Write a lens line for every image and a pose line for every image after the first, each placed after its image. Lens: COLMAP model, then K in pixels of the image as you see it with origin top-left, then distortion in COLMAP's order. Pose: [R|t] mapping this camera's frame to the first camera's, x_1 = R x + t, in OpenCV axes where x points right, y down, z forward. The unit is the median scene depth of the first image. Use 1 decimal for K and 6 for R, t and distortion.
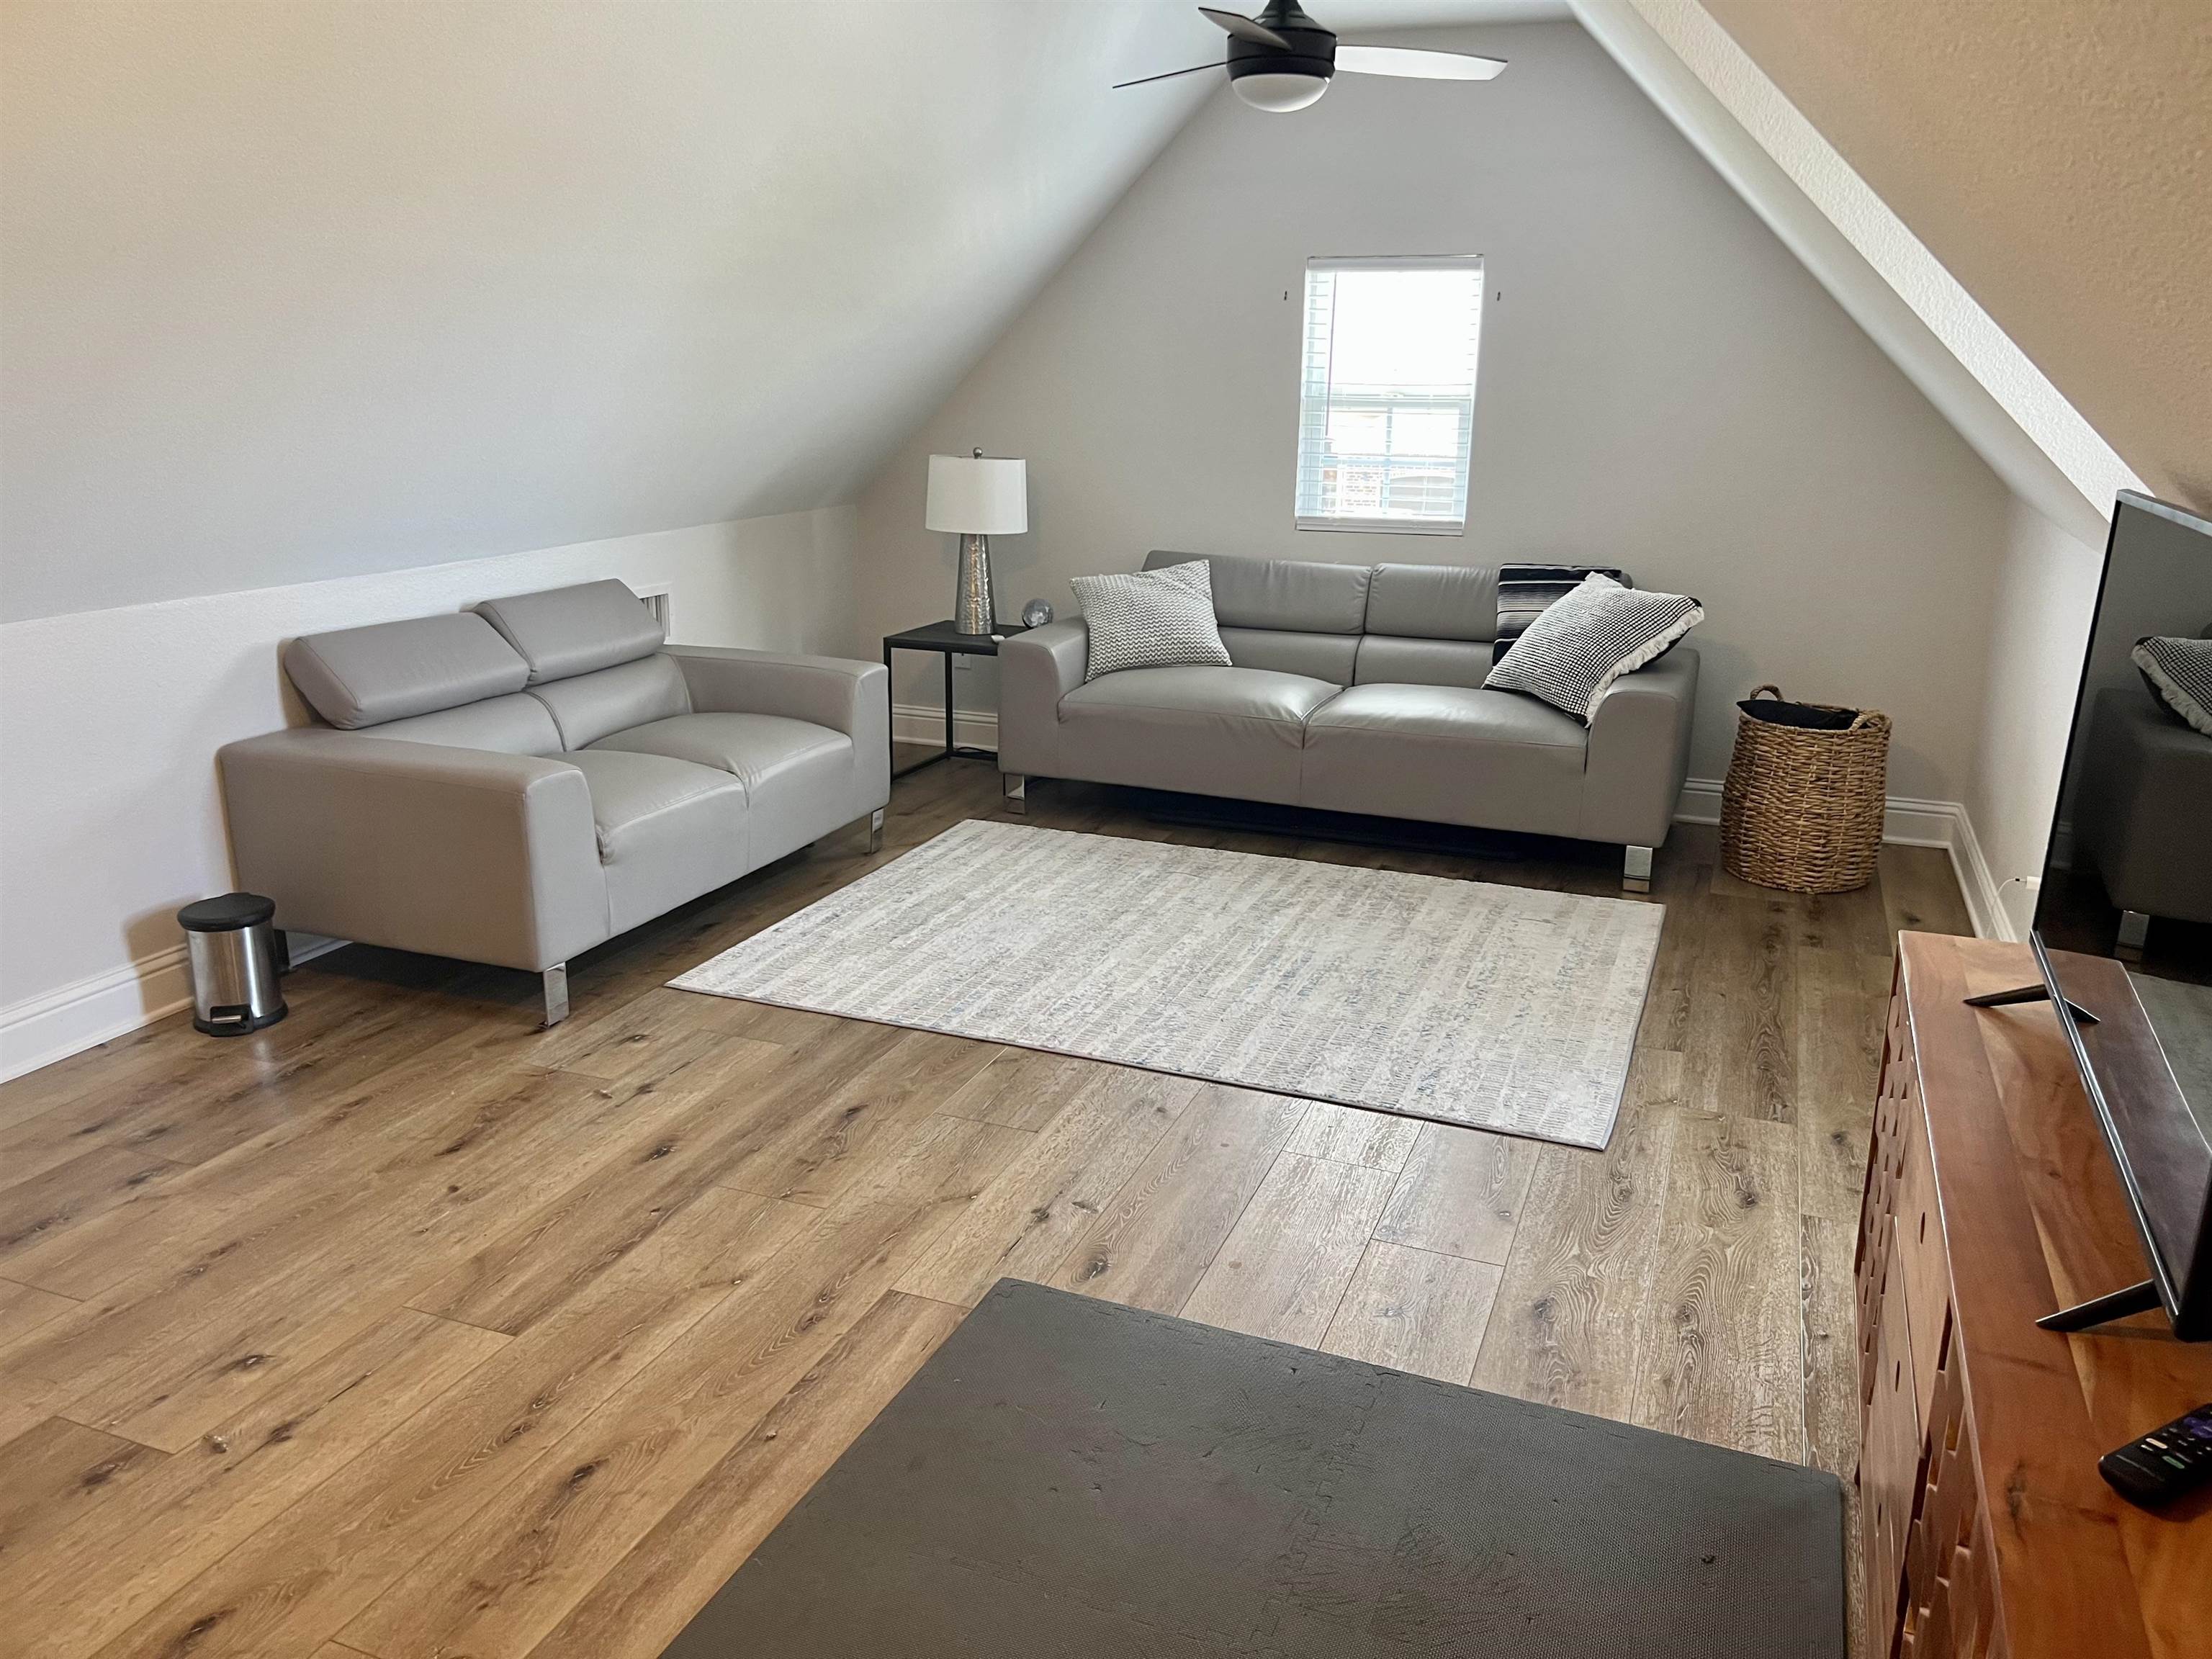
lens RADIAL K [[1661.3, 0, 1106.0], [0, 1661.3, 829.5], [0, 0, 1]] dist [0.032419, -0.002187]
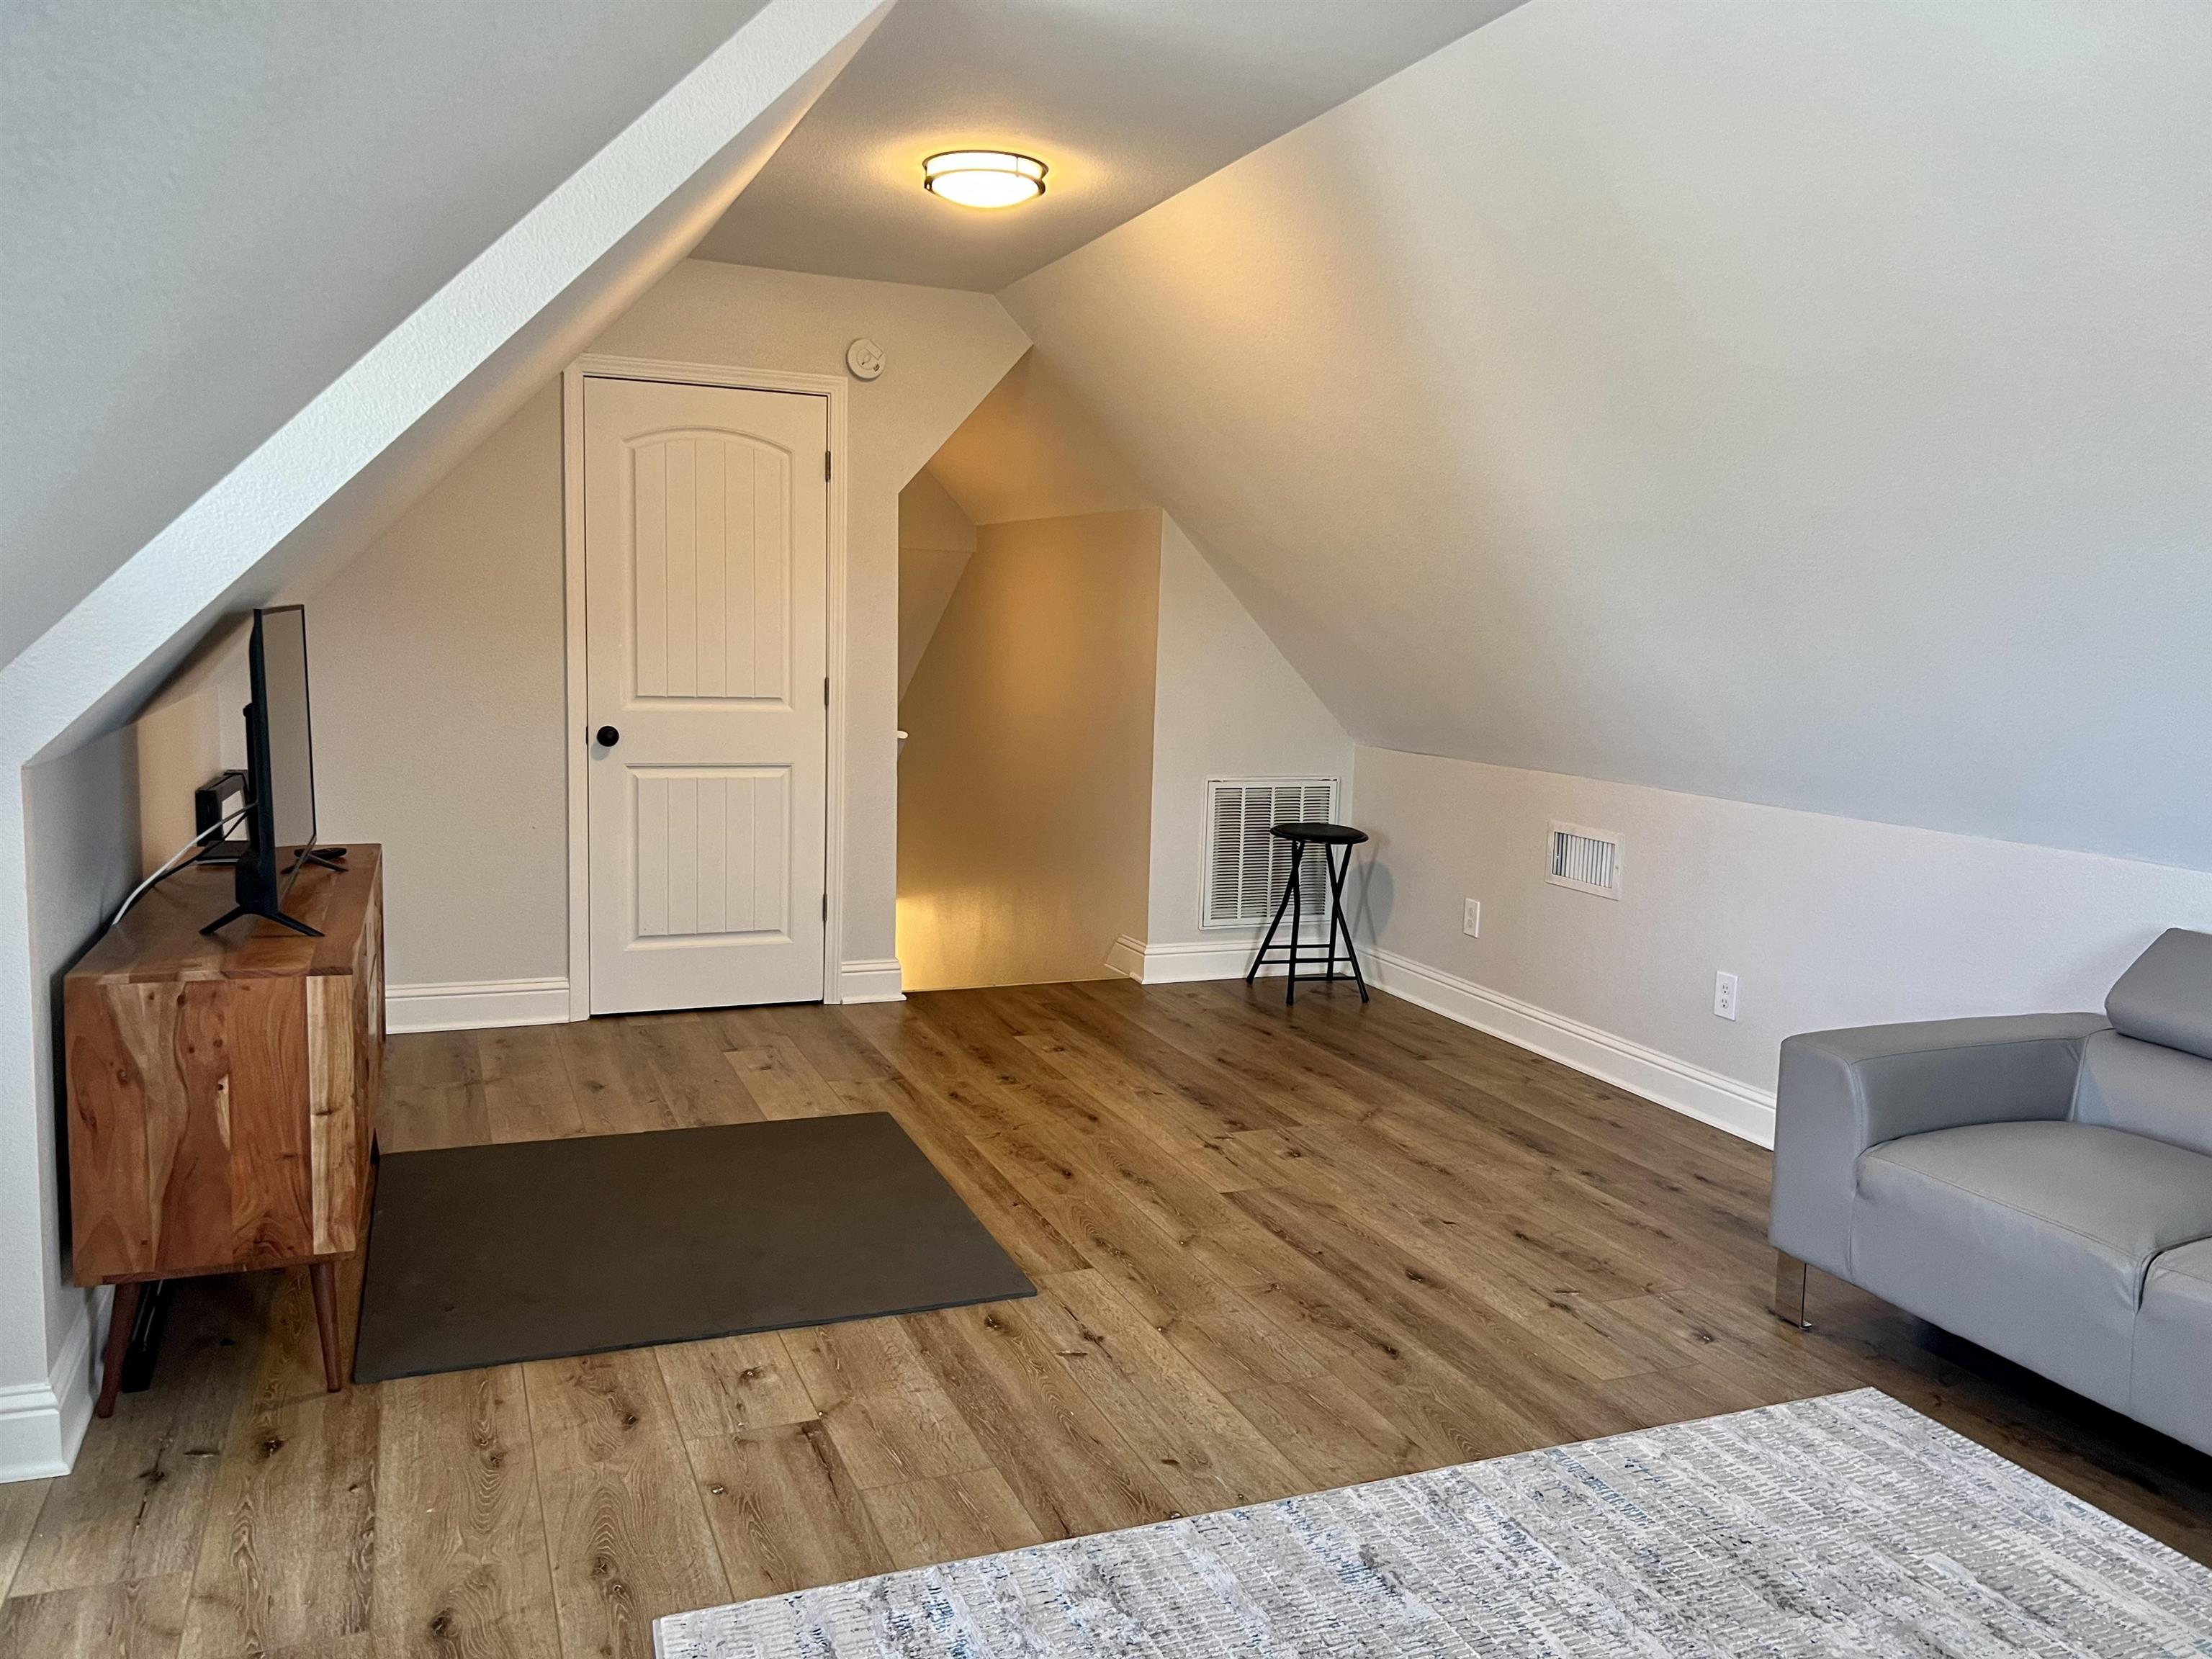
lens RADIAL K [[1661.3, 0, 1106.0], [0, 1661.3, 829.5], [0, 0, 1]] dist [0.032419, -0.002187]
pose [[-0.721741, 0.053049, -0.690127, 0.716657], [-0.223873, 0.925575, 0.305275, -0.425552], [0.654959, 0.374830, -0.656149, 1.665838]]
